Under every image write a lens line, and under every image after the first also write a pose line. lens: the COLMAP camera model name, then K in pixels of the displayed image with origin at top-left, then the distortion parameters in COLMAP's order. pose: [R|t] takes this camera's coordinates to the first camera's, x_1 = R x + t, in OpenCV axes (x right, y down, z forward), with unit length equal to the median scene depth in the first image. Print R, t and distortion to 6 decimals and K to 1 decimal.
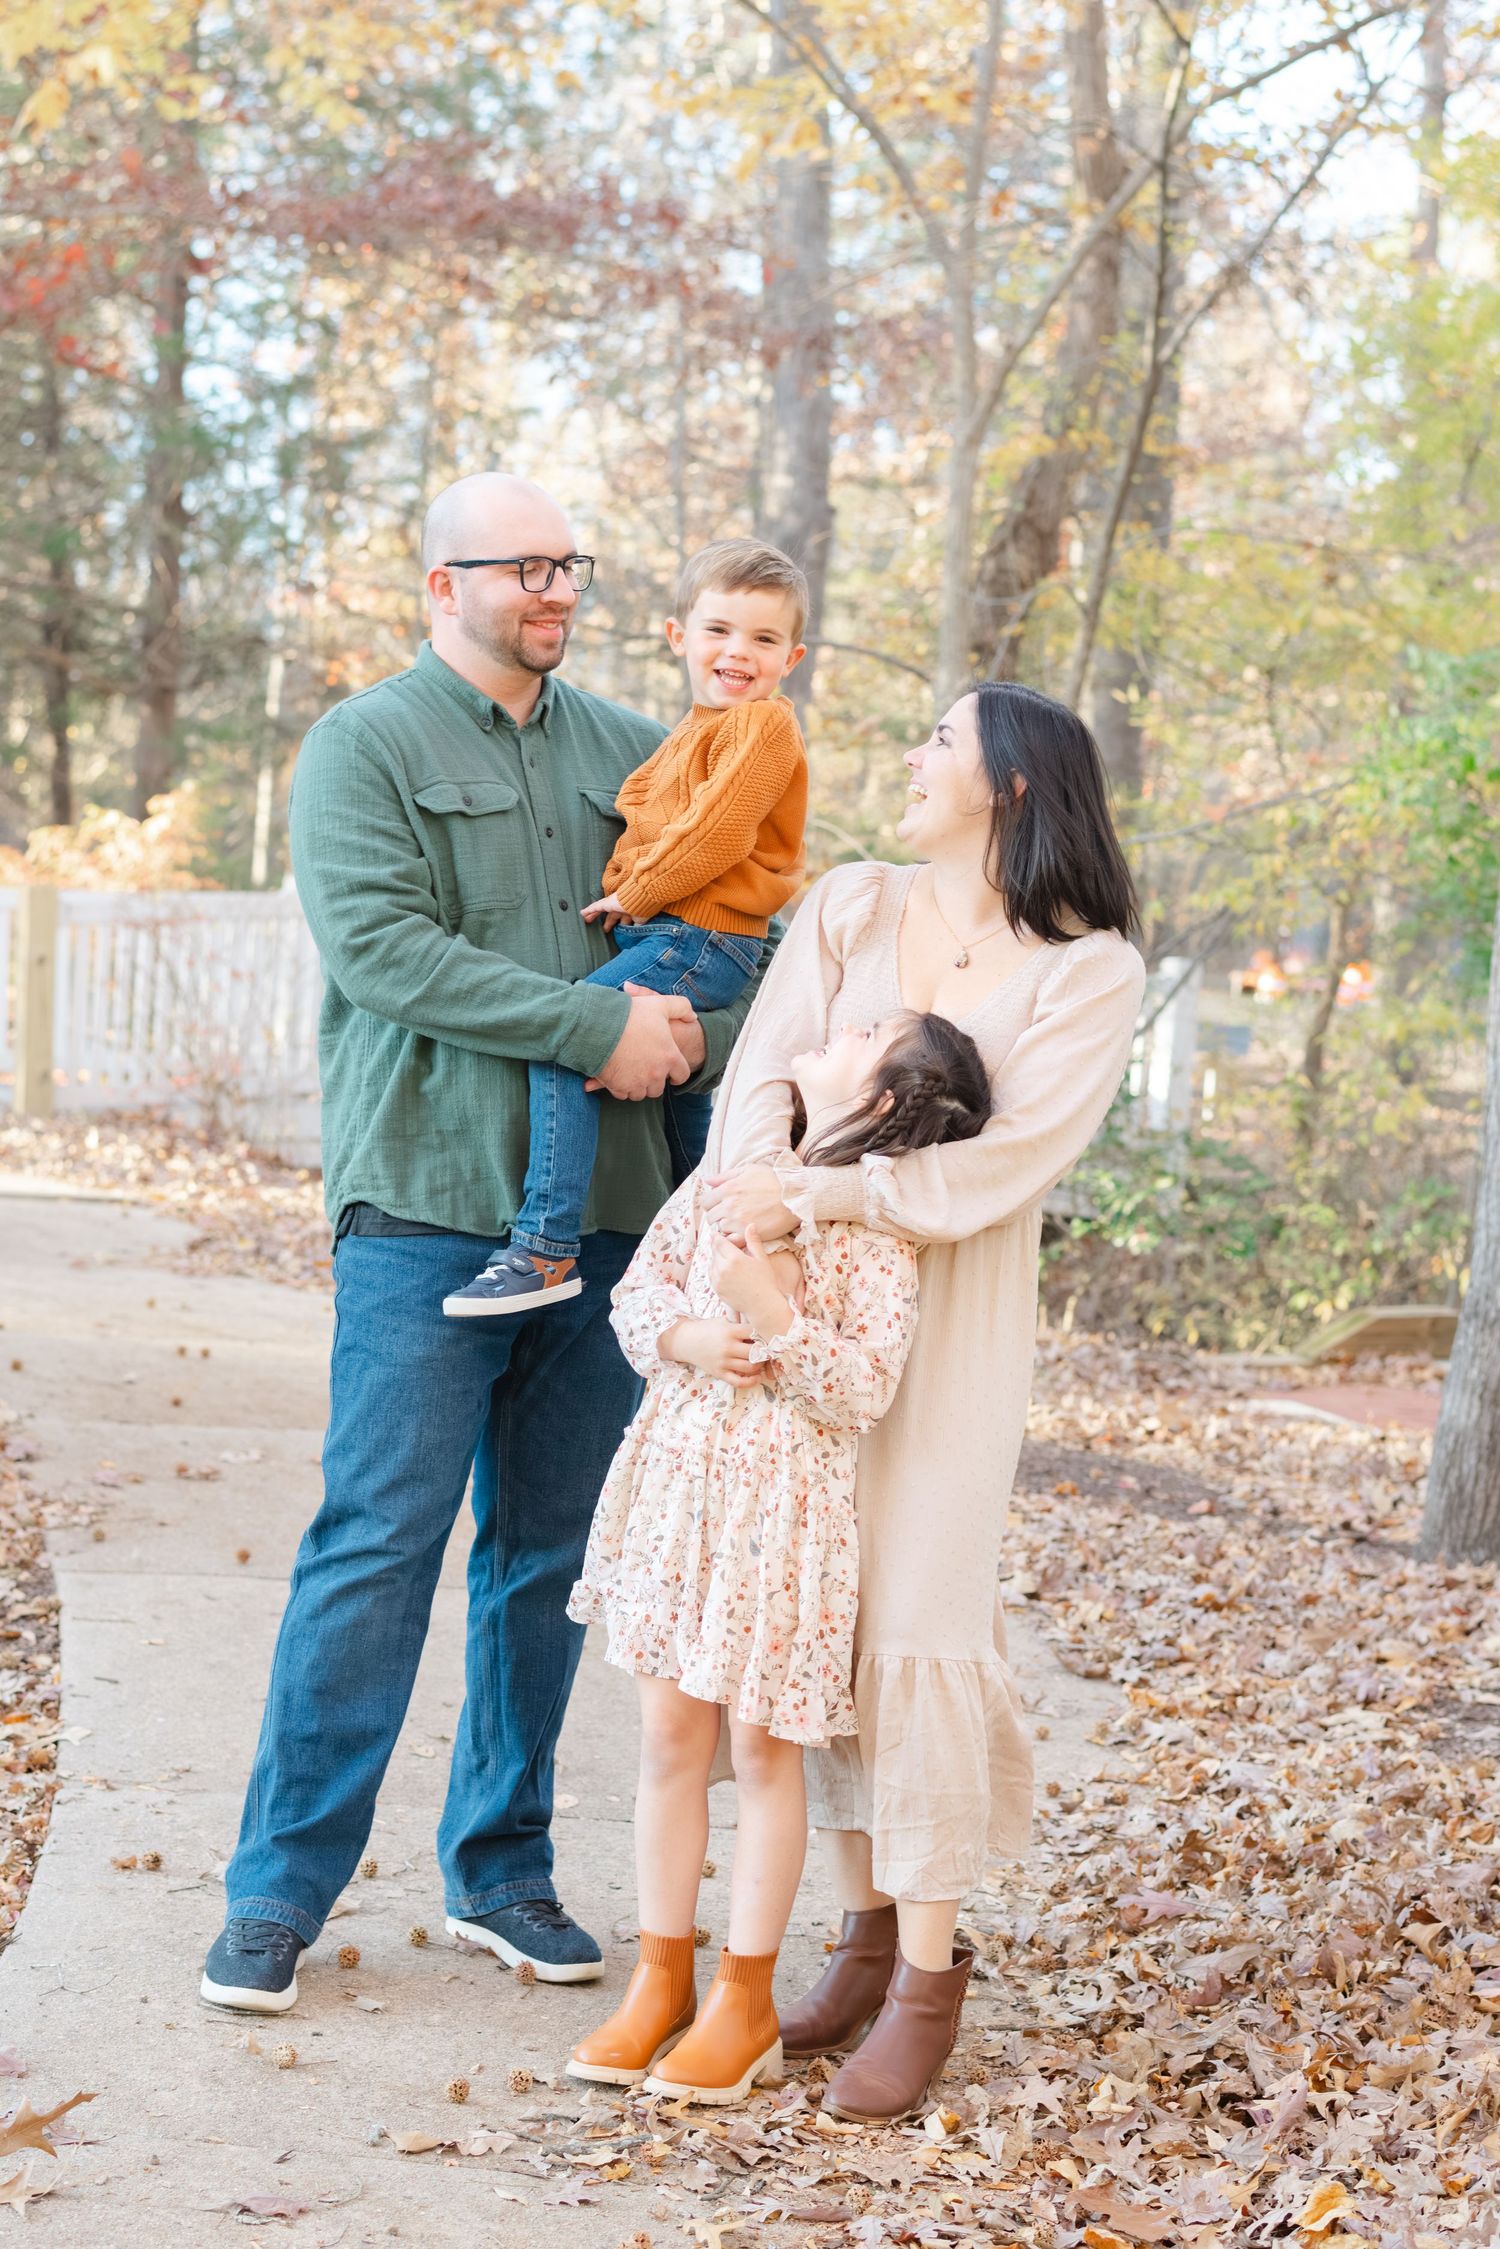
lens RADIAL K [[3861.1, 0, 750.0], [0, 3861.1, 1124.5], [0, 0, 1]] dist [-0.008337, -0.252776]
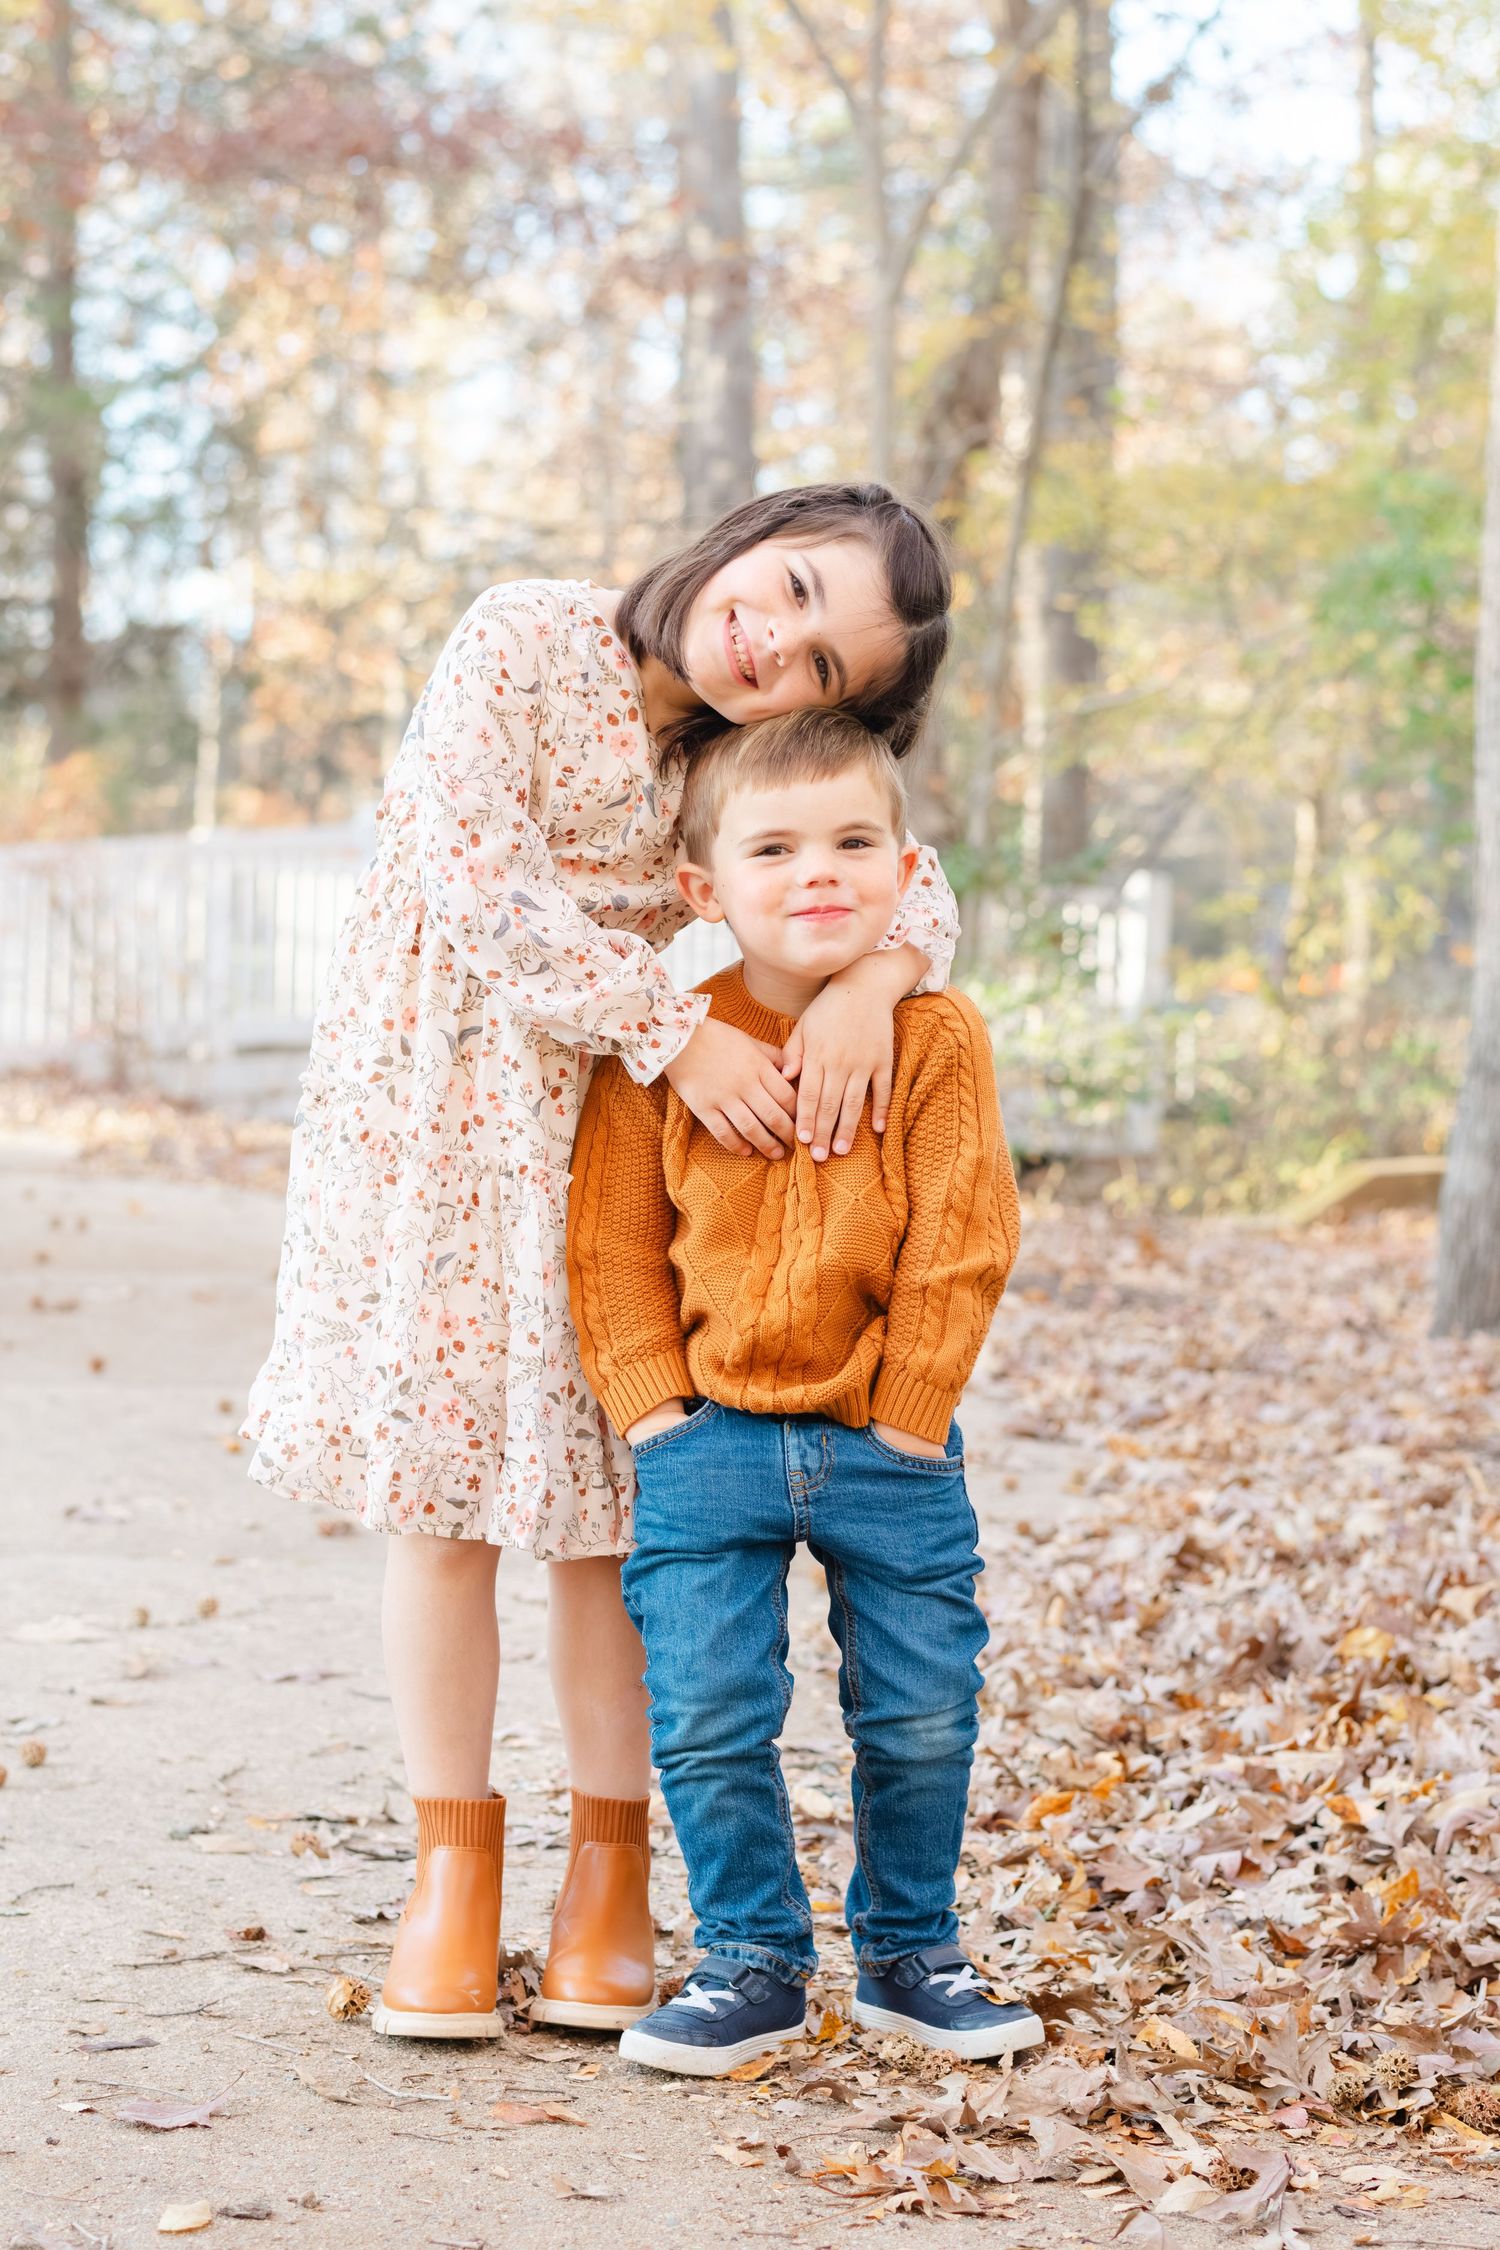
lens RADIAL K [[3936.7, 0, 750.0], [0, 3936.7, 1125.0], [0, 0, 1]] dist [-0.019448, -0.072368]
pose [[0.998618, -0.052221, 0.005913, 0.014913], [0.052327, 0.998440, -0.019490, 0.083525], [-0.004886, 0.019772, 0.999793, 0.103608]]
